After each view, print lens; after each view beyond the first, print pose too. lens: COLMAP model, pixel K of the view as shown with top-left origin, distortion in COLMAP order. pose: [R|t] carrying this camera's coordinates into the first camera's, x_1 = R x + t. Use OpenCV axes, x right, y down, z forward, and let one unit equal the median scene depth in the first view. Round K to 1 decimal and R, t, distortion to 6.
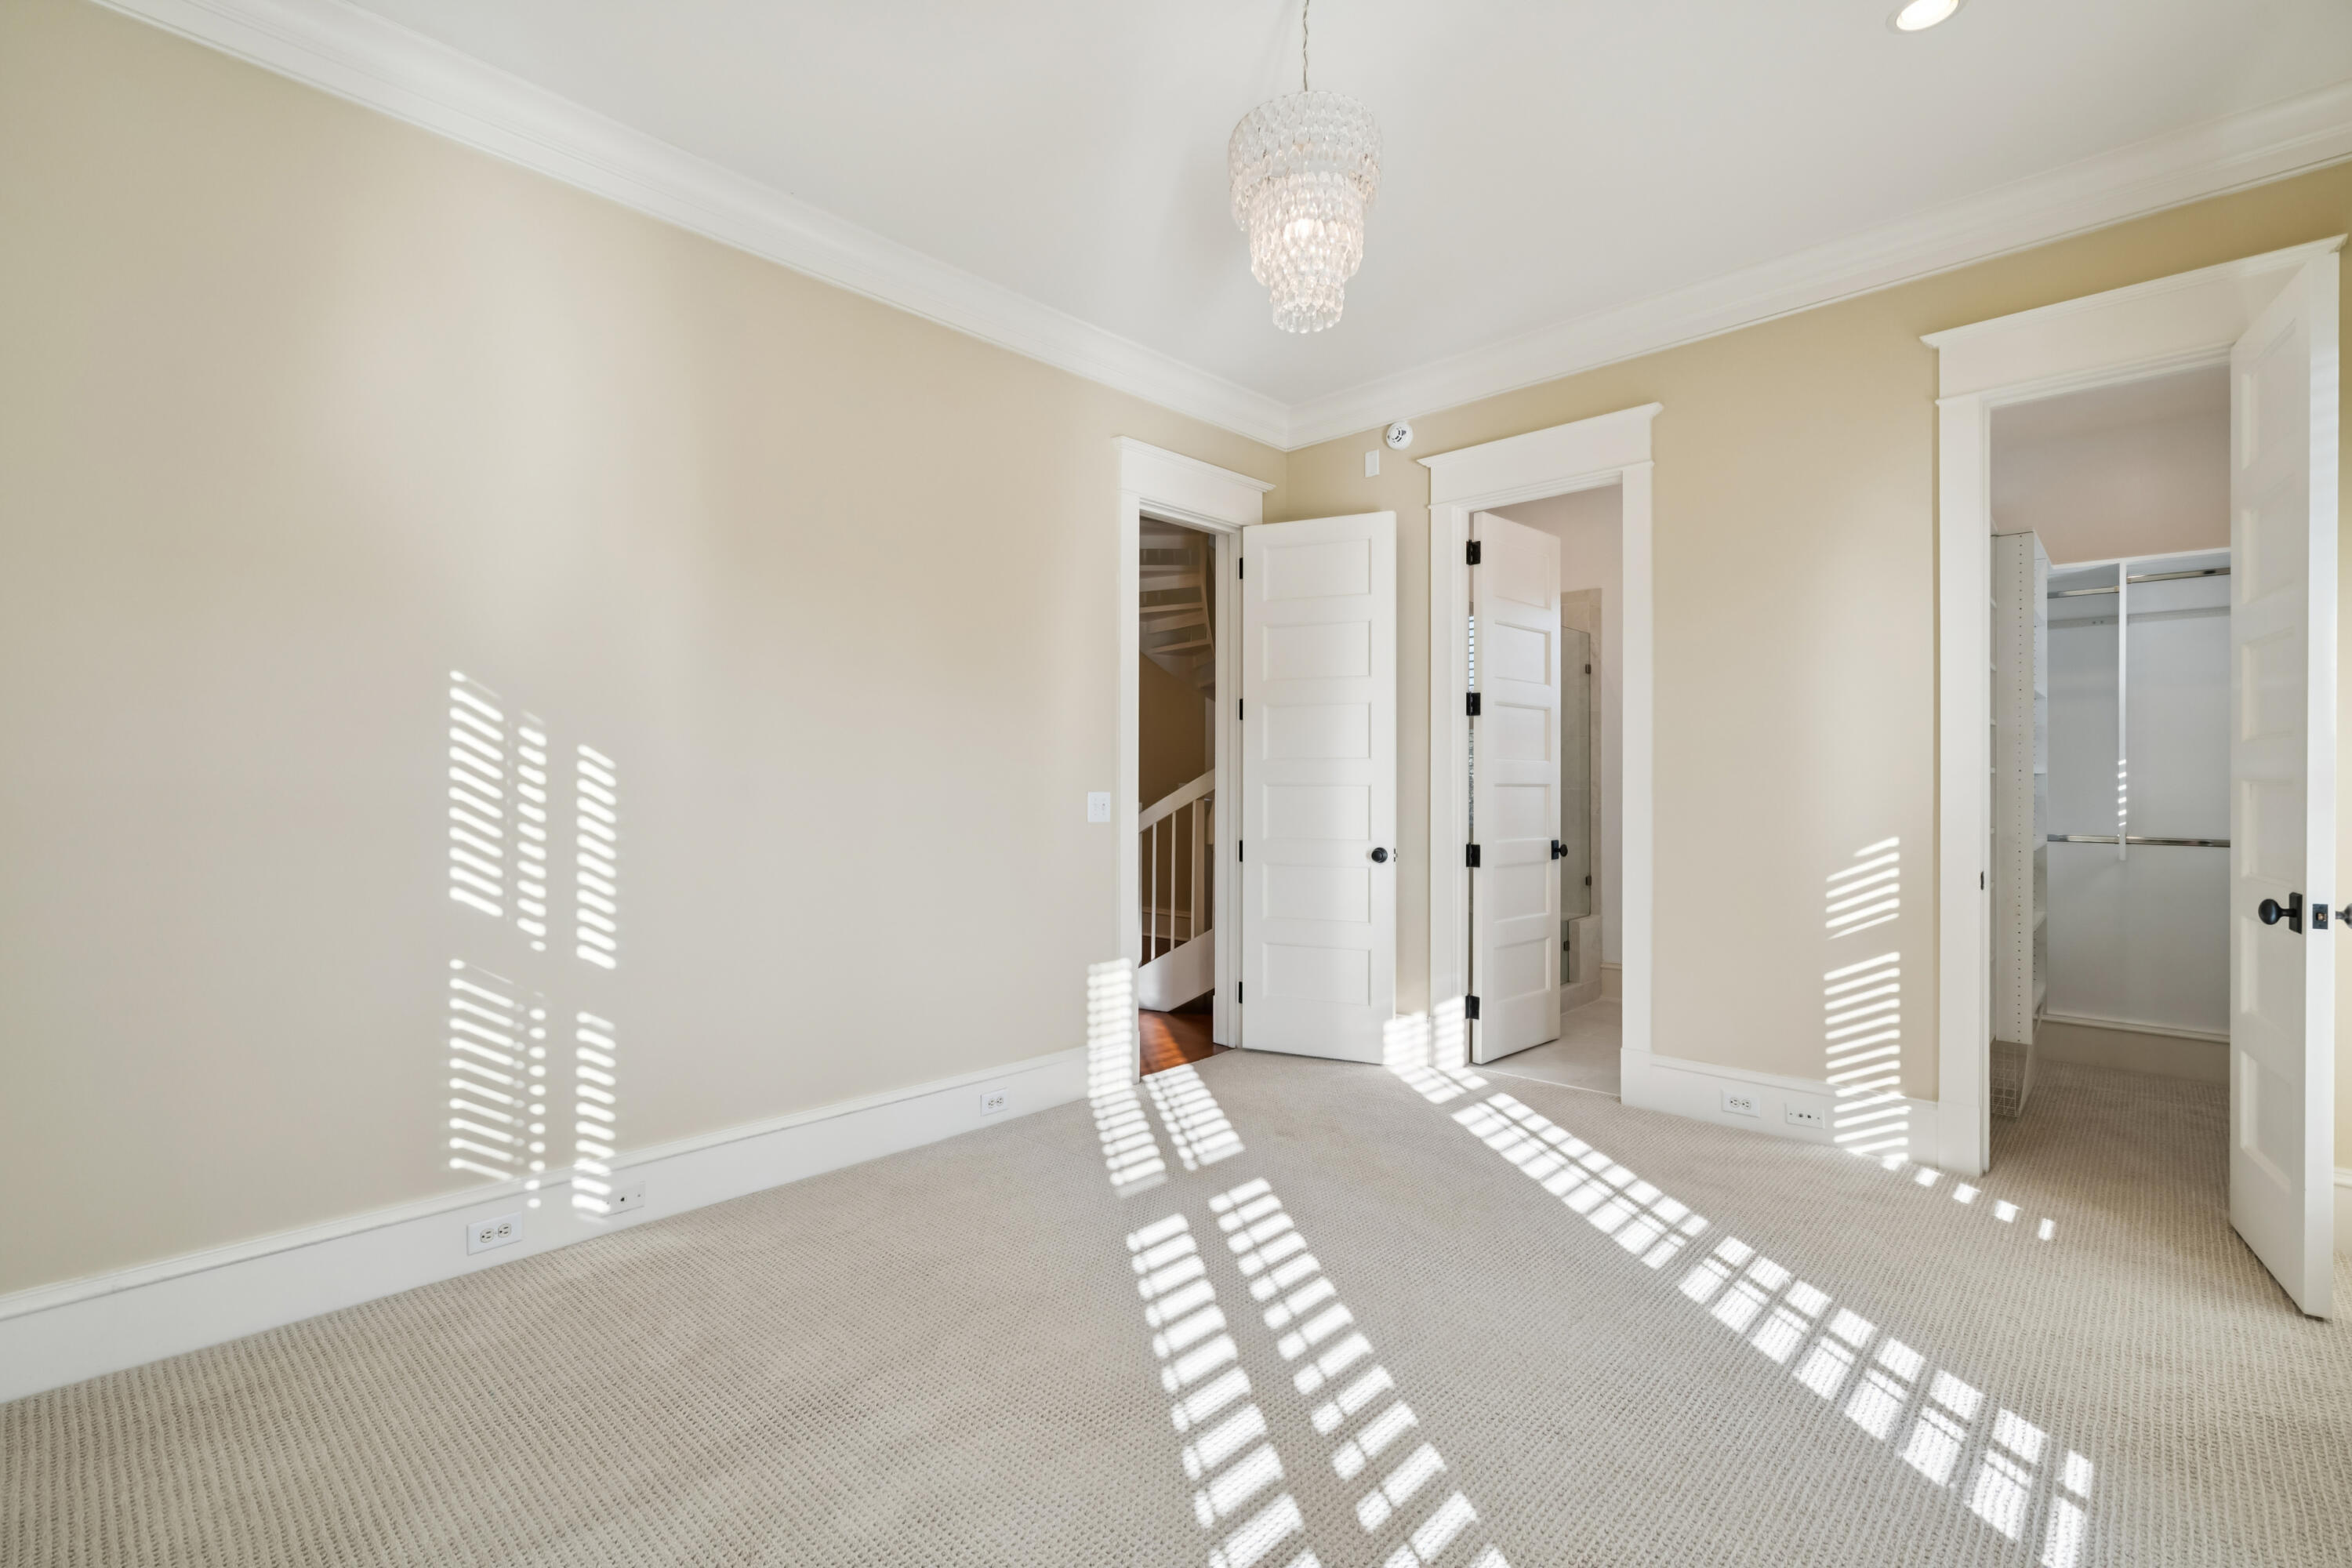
lens RADIAL K [[1055.5, 0, 1176.0], [0, 1055.5, 784.0], [0, 0, 1]] dist [-0.000875, -0.000218]
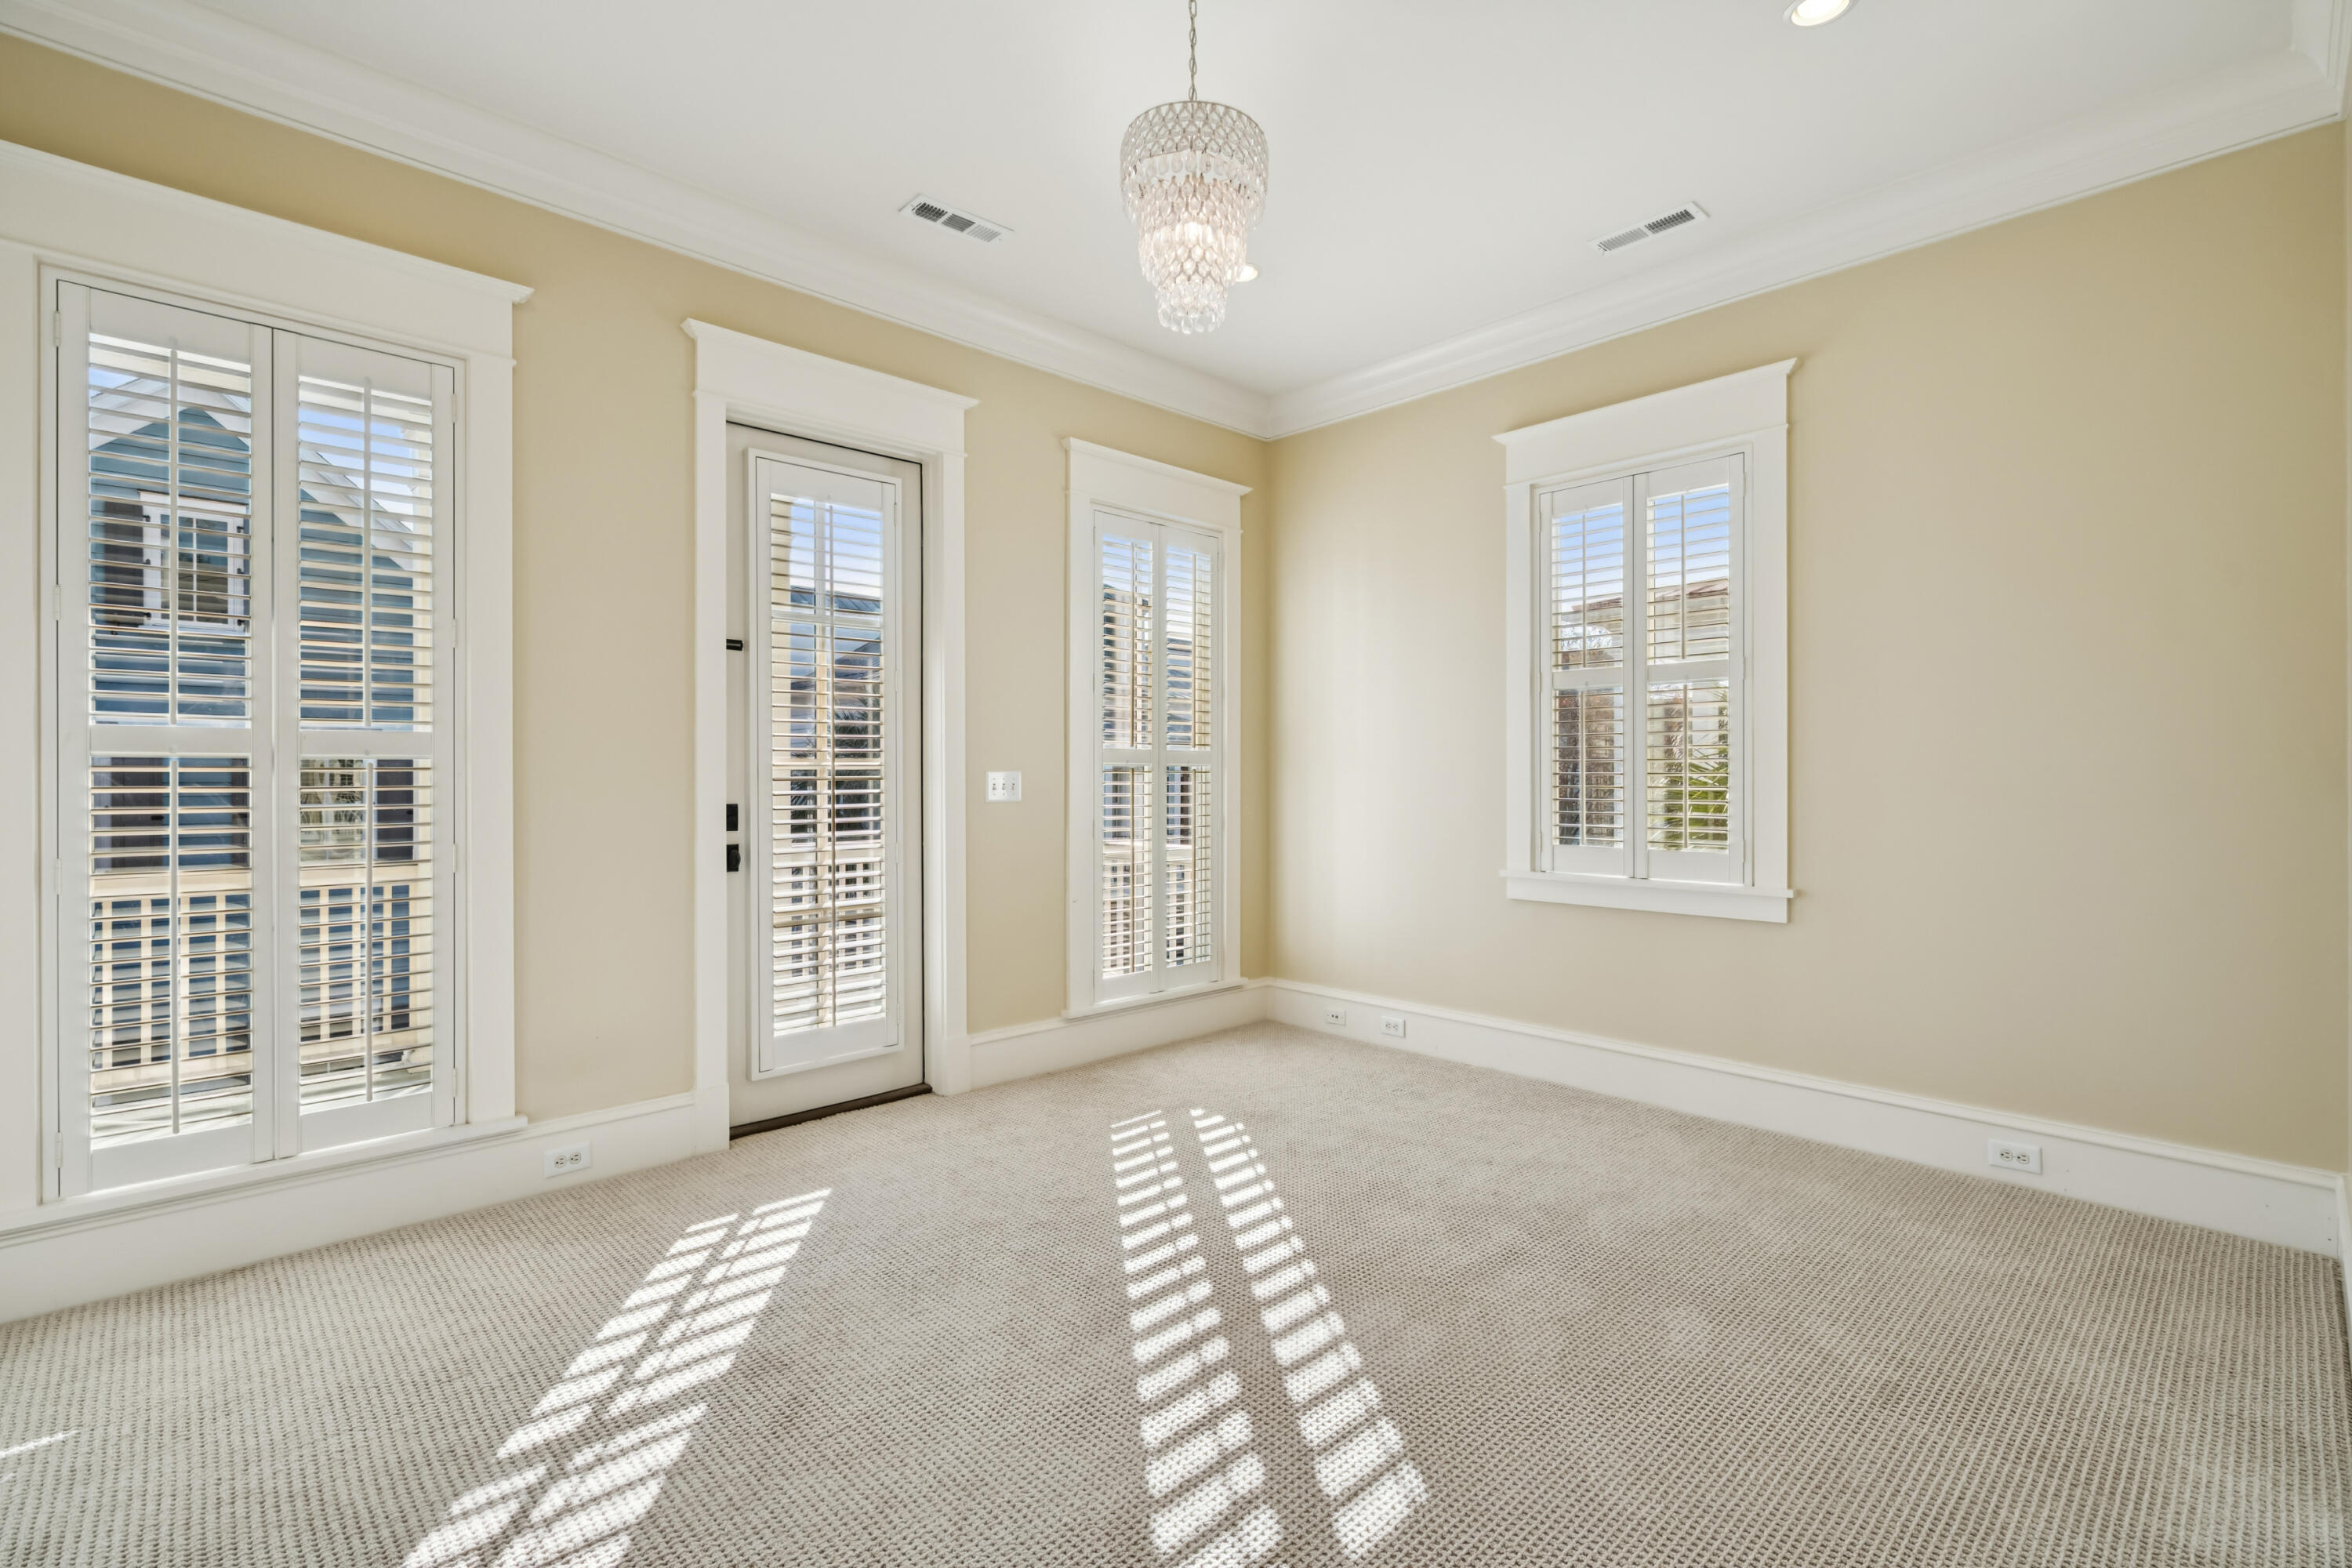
lens RADIAL K [[1055.5, 0, 1176.0], [0, 1055.5, 784.0], [0, 0, 1]] dist [-0.000875, -0.000218]
pose [[-0.998763, -0.004090, 0.049553, 0.083859], [-0.003921, 0.999986, 0.003511, 0.008284], [-0.049567, 0.003312, -0.998765, 1.871616]]
